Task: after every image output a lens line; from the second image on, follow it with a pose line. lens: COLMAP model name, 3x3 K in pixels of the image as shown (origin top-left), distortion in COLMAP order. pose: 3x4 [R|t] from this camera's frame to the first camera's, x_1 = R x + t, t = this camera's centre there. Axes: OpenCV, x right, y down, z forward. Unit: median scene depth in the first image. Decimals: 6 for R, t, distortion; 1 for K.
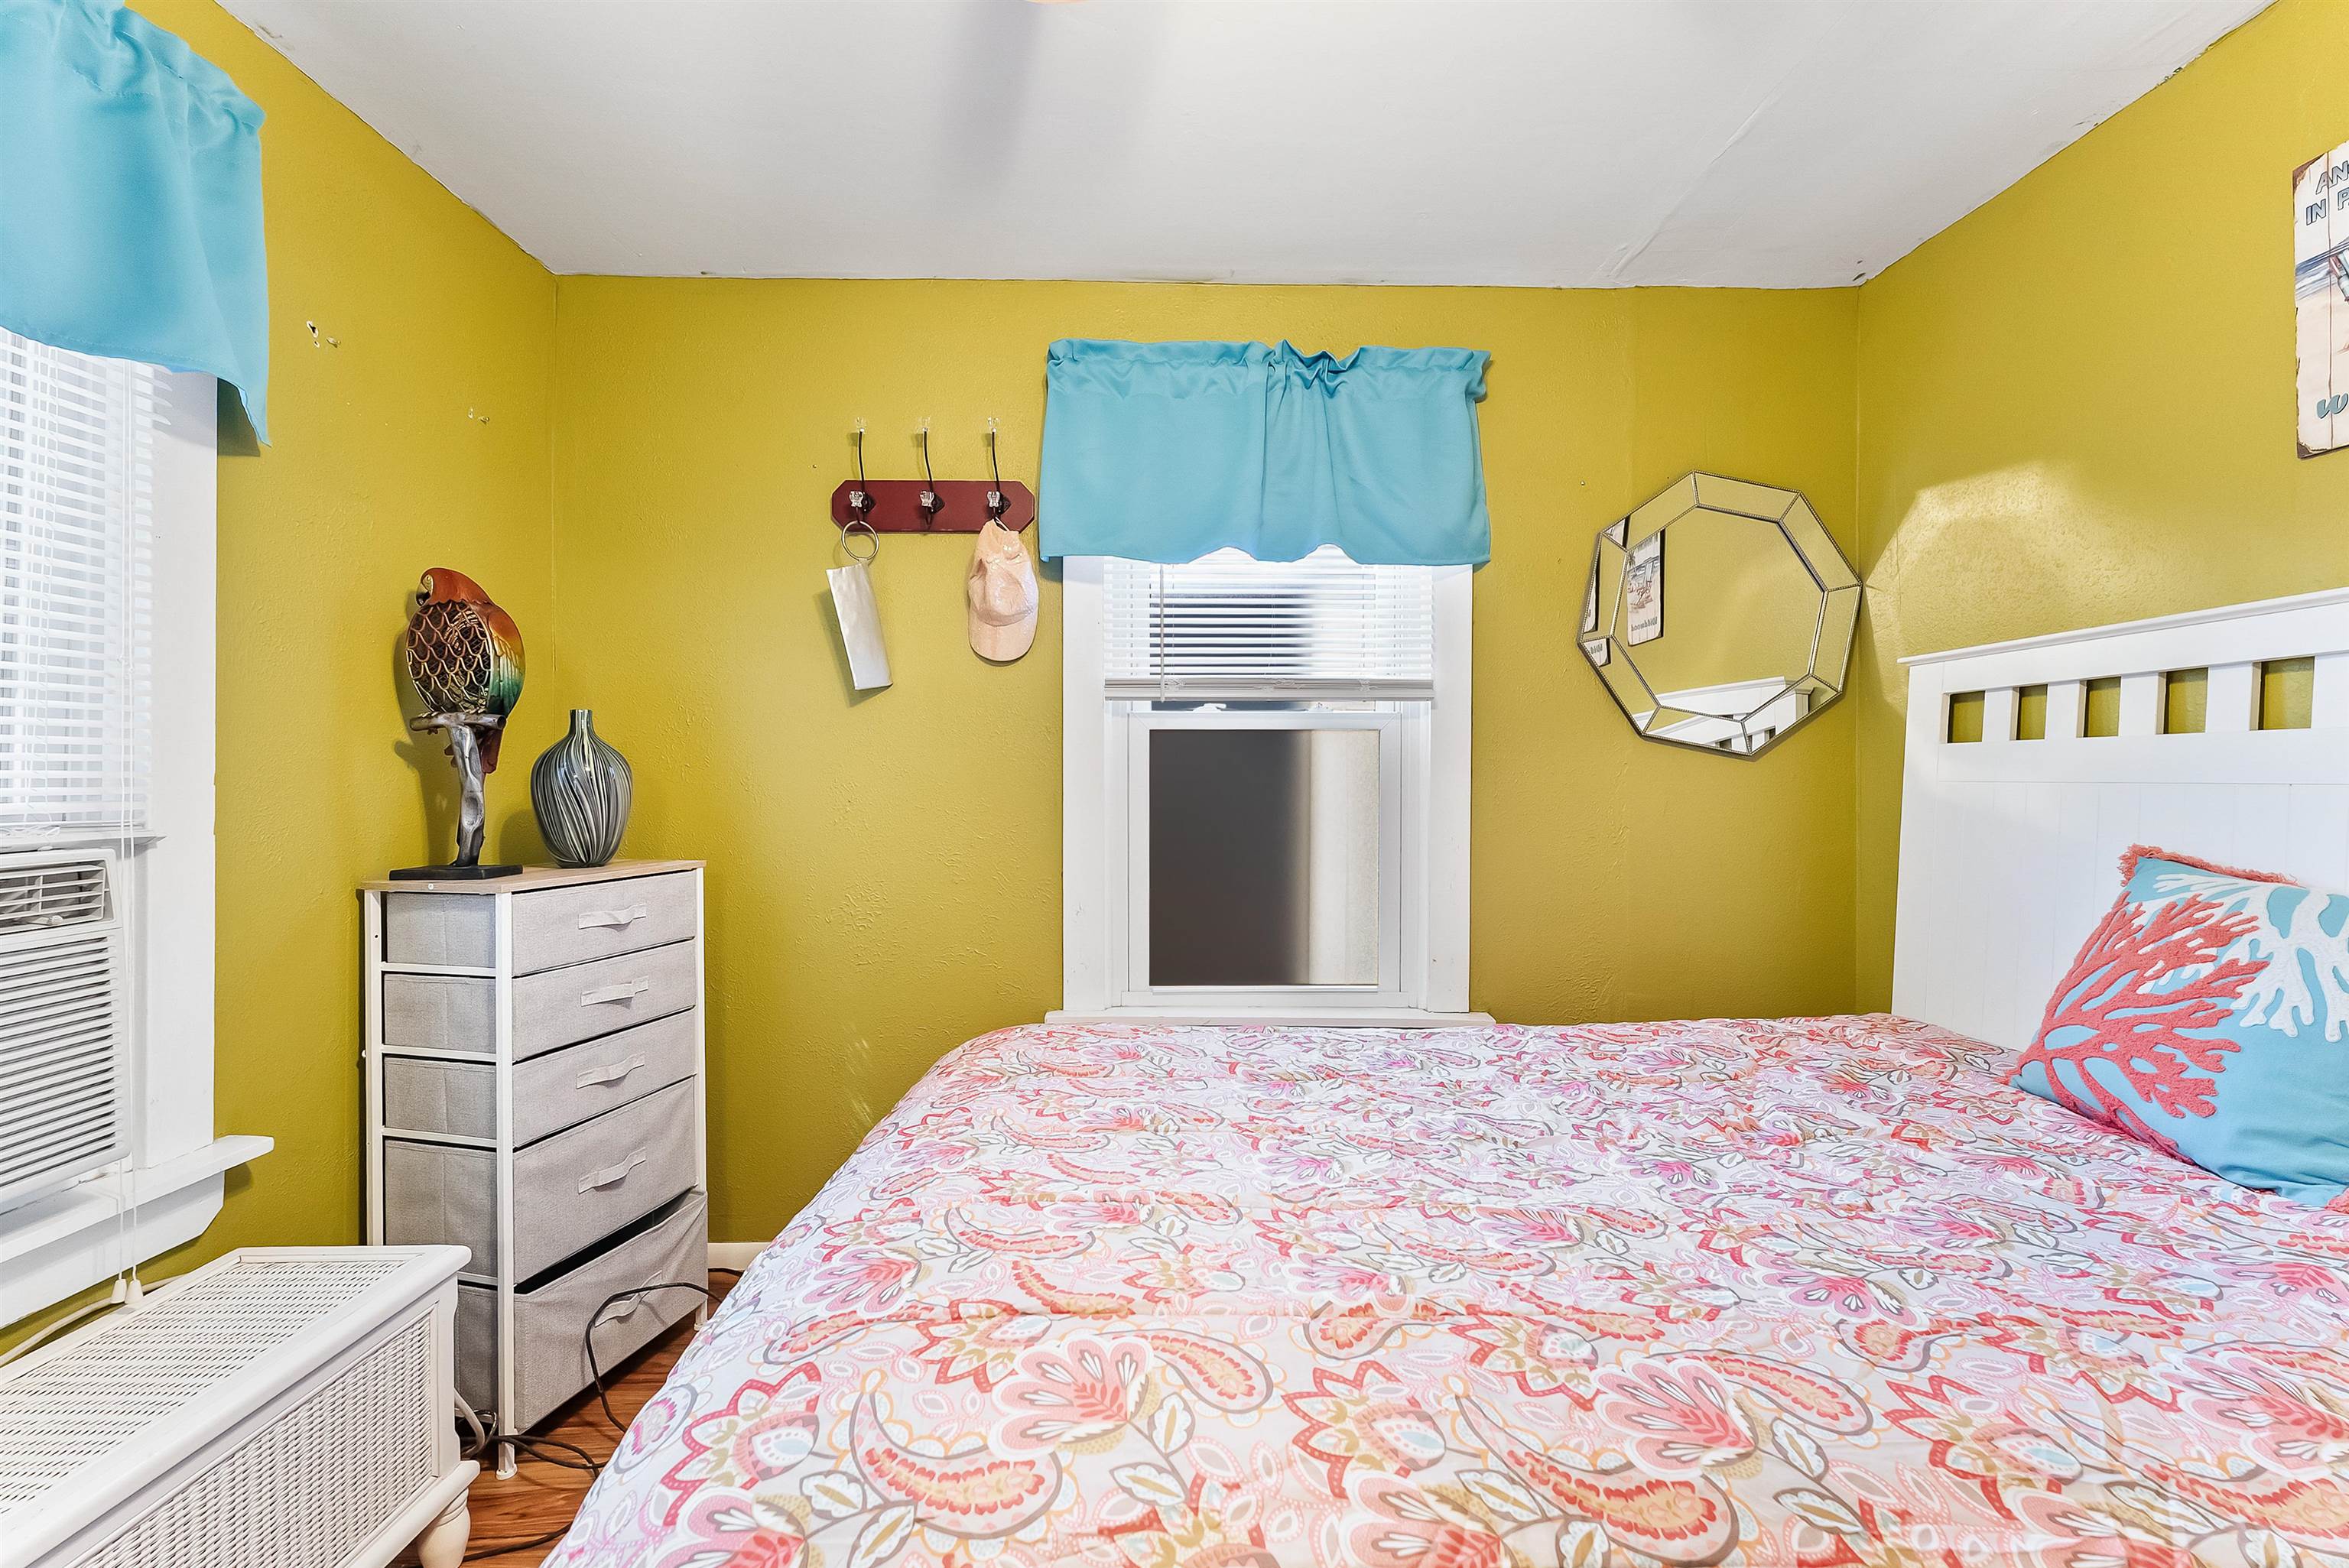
lens RADIAL K [[972.0, 0, 1174.5], [0, 972.0, 784.0], [0, 0, 1]] dist [0.000436, 0.000025]
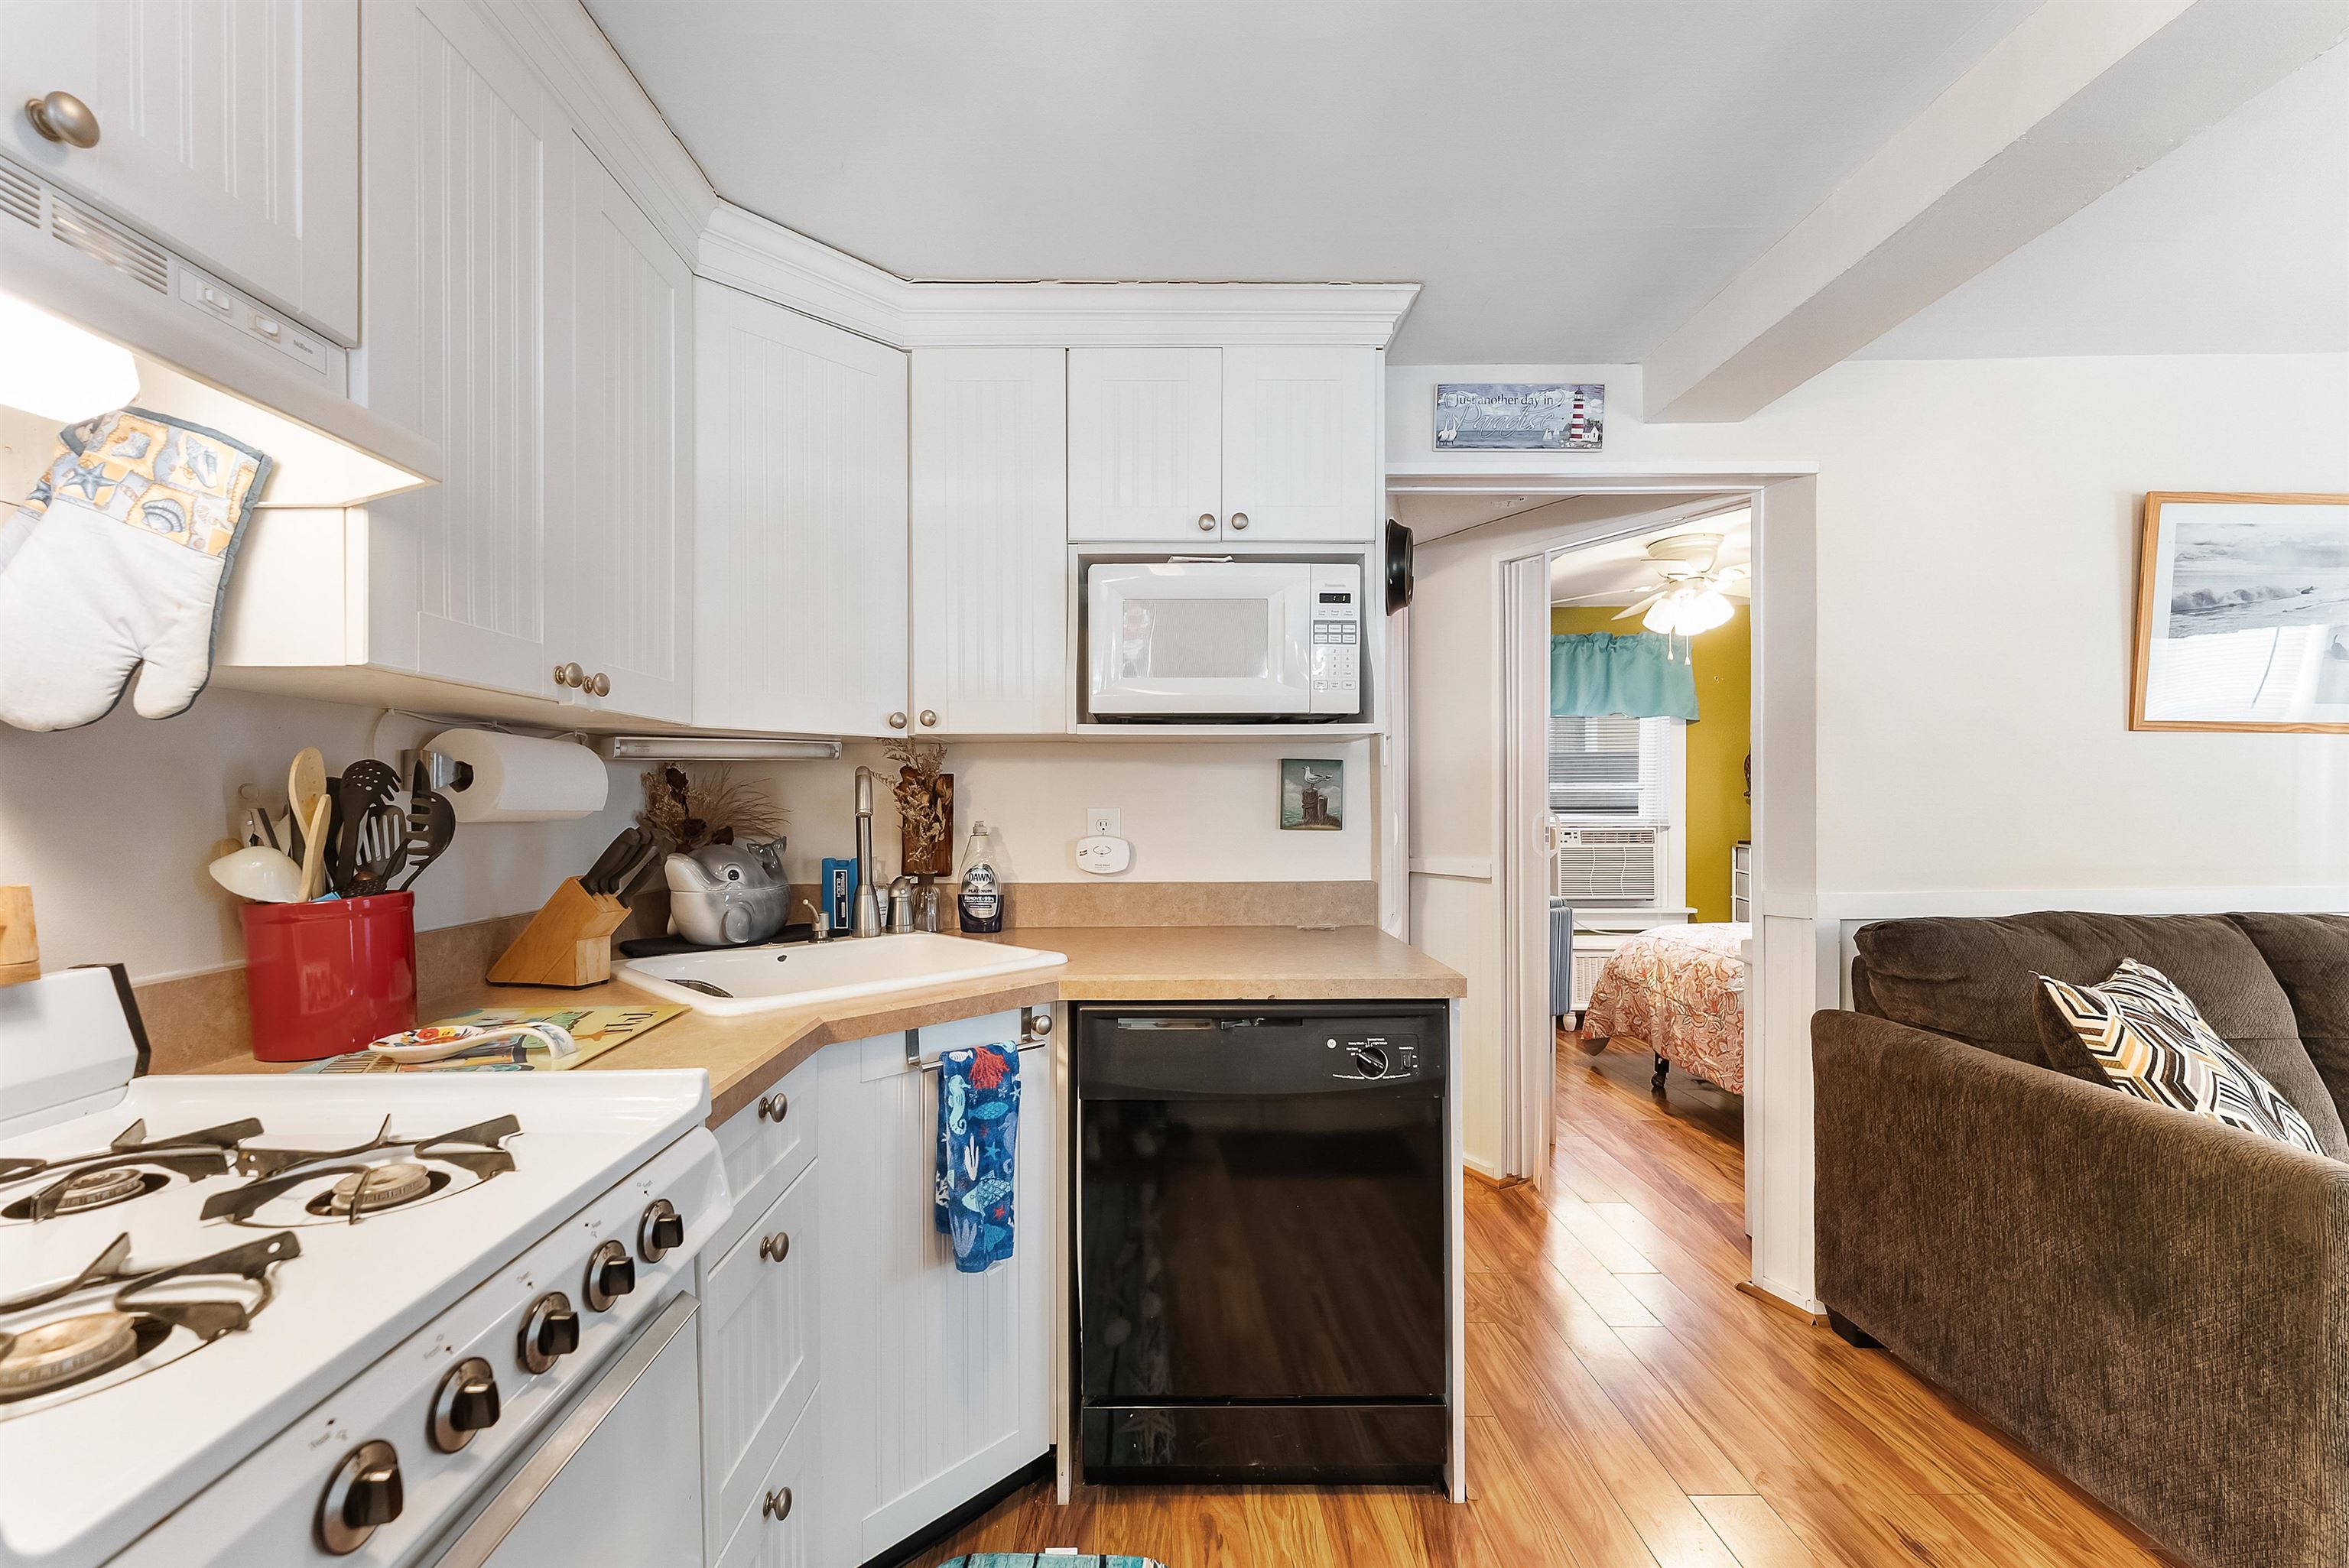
lens RADIAL K [[969.0, 0, 1139.0], [0, 969.0, 807.8], [0, 0, 1]] dist [-0.000196, -0.000071]
pose [[-0.019782, 0.012211, -0.999730, 2.203821], [0.001881, 0.999924, 0.012177, -0.053399], [0.999803, -0.001640, -0.019803, -0.825106]]
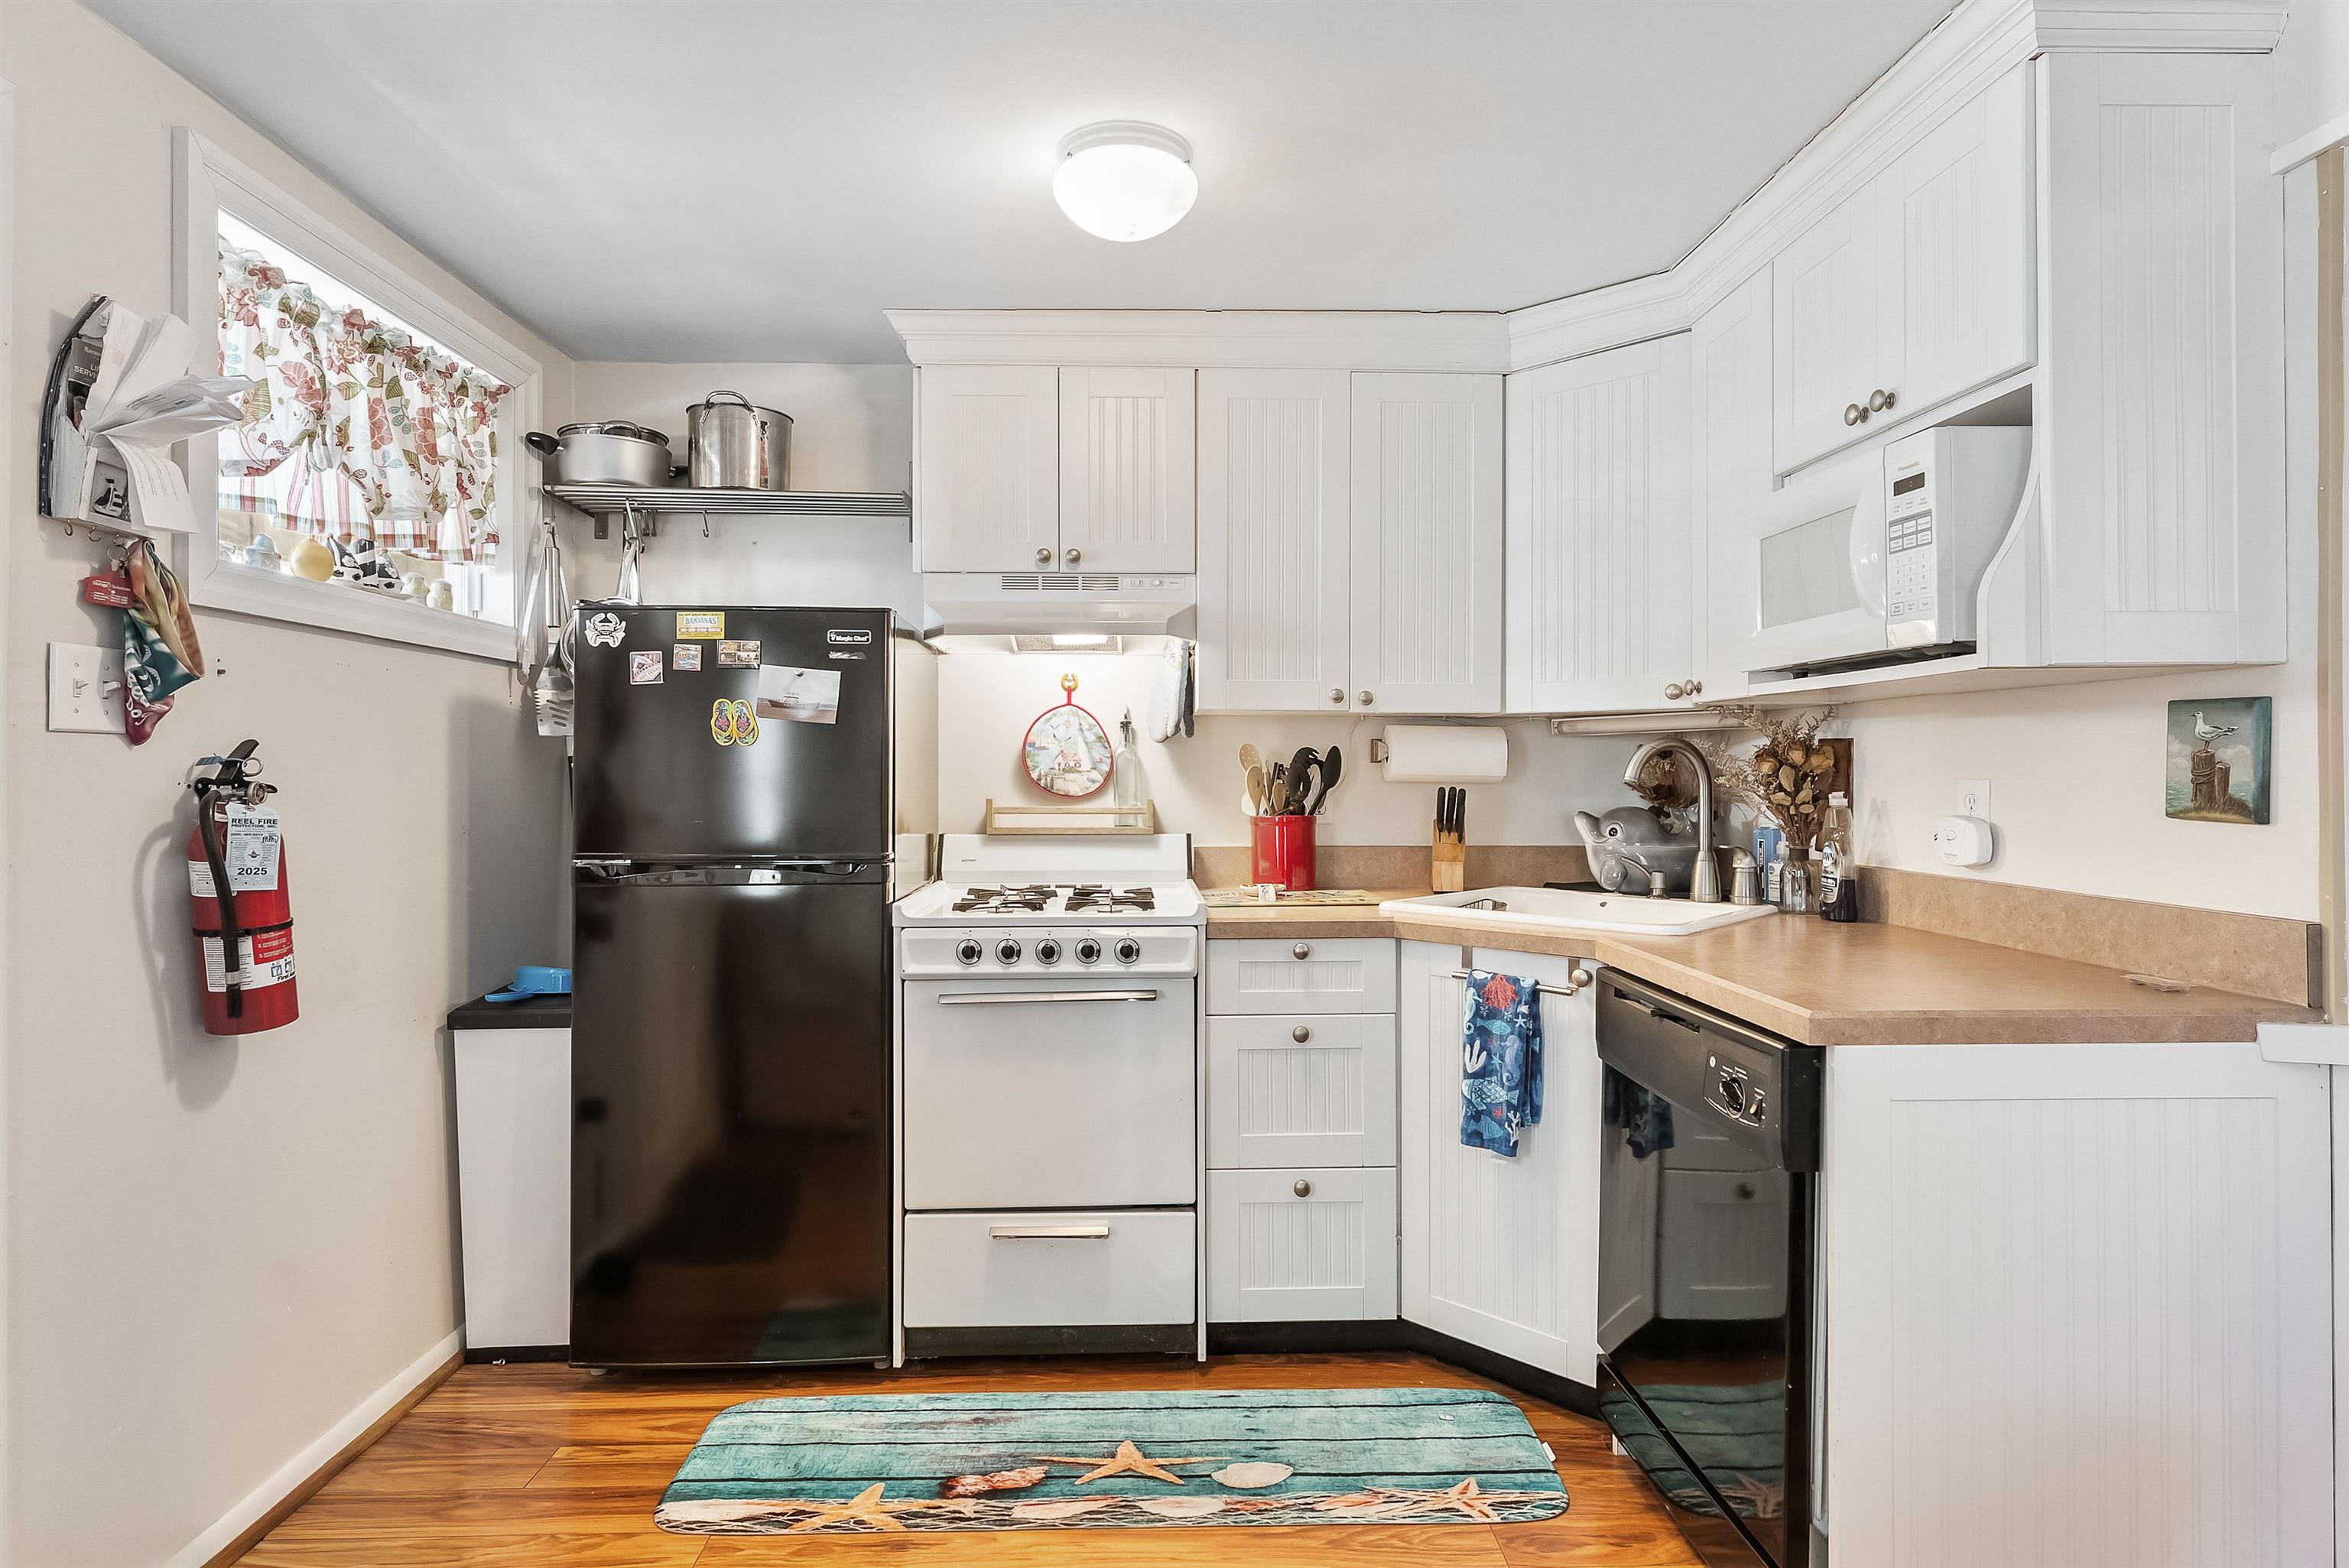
lens RADIAL K [[1211.7, 0, 1174.5], [0, 1211.7, 784.0], [0, 0, 1]] dist [0.001658, 0.000170]
pose [[-0.999791, 0.005328, -0.019749, 1.748707], [0.005057, 0.999892, 0.013765, -0.053382], [0.019820, 0.013662, -0.999710, 0.240433]]
